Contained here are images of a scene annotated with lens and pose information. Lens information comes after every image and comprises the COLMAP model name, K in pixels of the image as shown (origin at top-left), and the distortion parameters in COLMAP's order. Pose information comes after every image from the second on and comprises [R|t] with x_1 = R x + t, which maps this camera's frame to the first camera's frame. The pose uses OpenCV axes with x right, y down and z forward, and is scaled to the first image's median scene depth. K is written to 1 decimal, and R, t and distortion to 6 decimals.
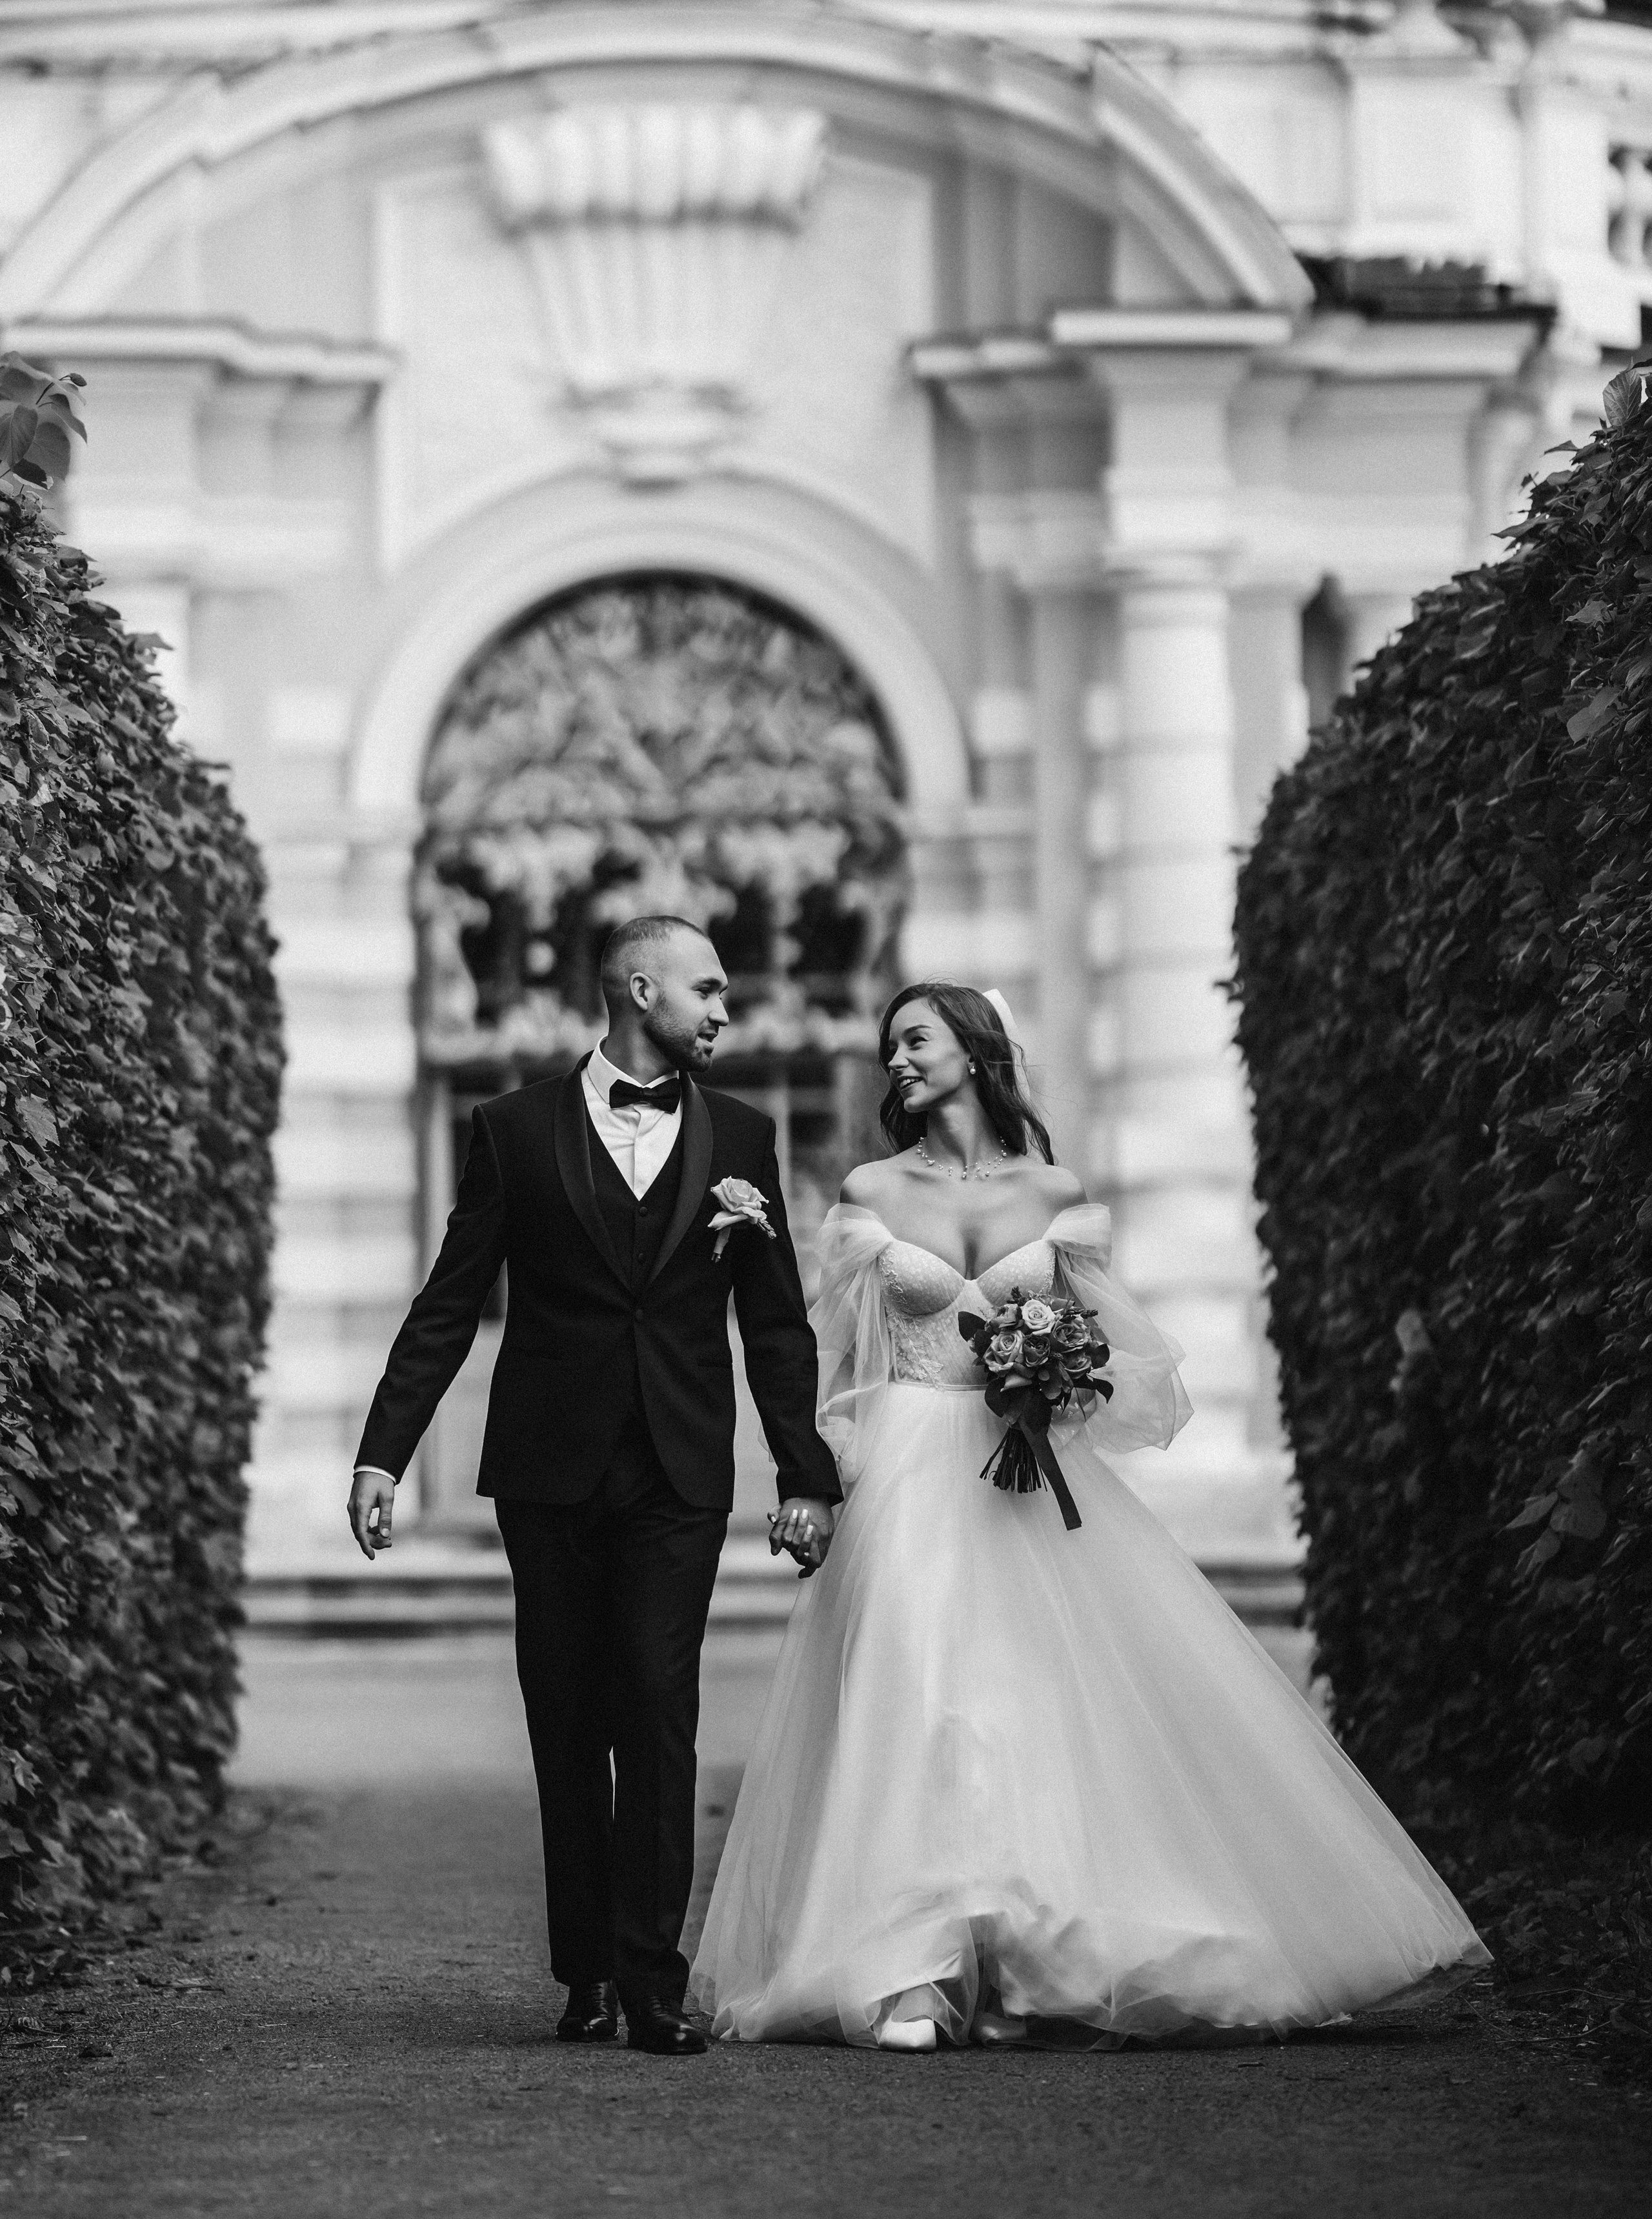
lens RADIAL K [[8733.9, 0, 826.0], [0, 8733.9, 1109.5], [0, 0, 1]] dist [-0.065368, -3.531139]
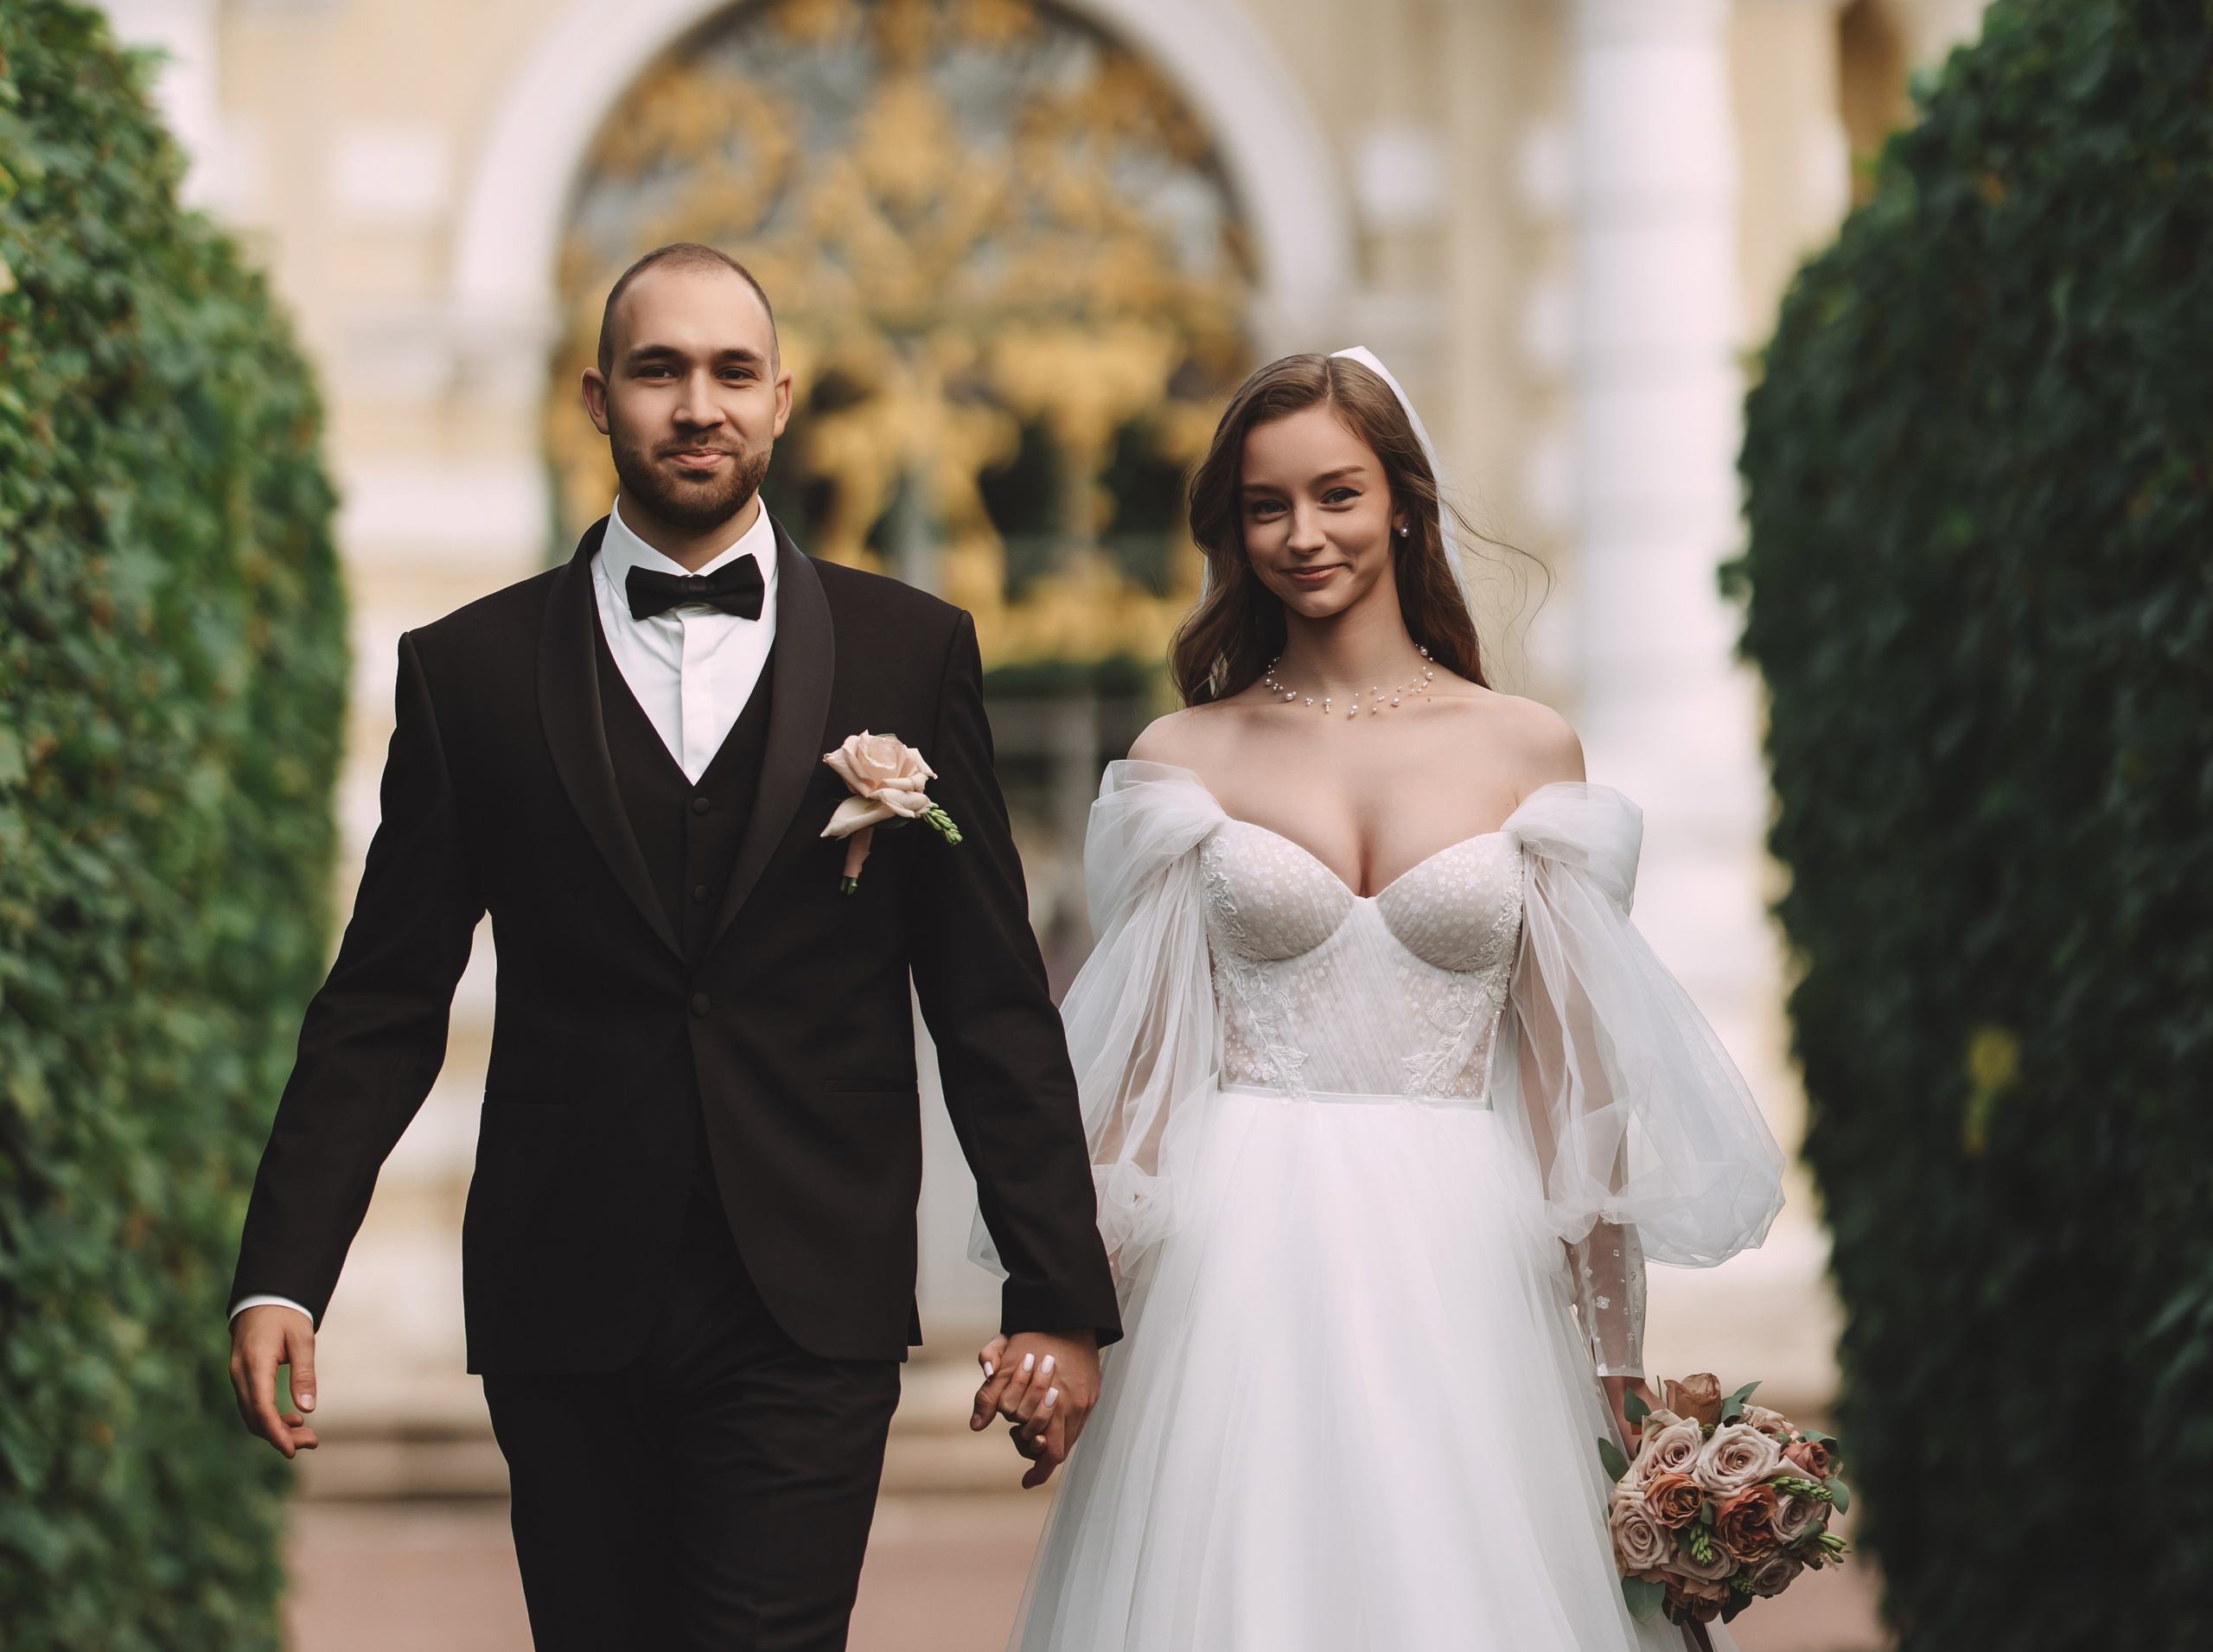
lens RADIAL K [[8709.9, 0, 1106.5], [0, 8709.9, 826.0], [0, 0, 1]] dist [-0.065368, -3.531139]
pose [[0.999881, -0.002222, -0.015296, 0.007552], [0.002154, 0.999988, -0.004464, 0.010196], [0.015306, 0.004431, 0.999873, 0.317002]]
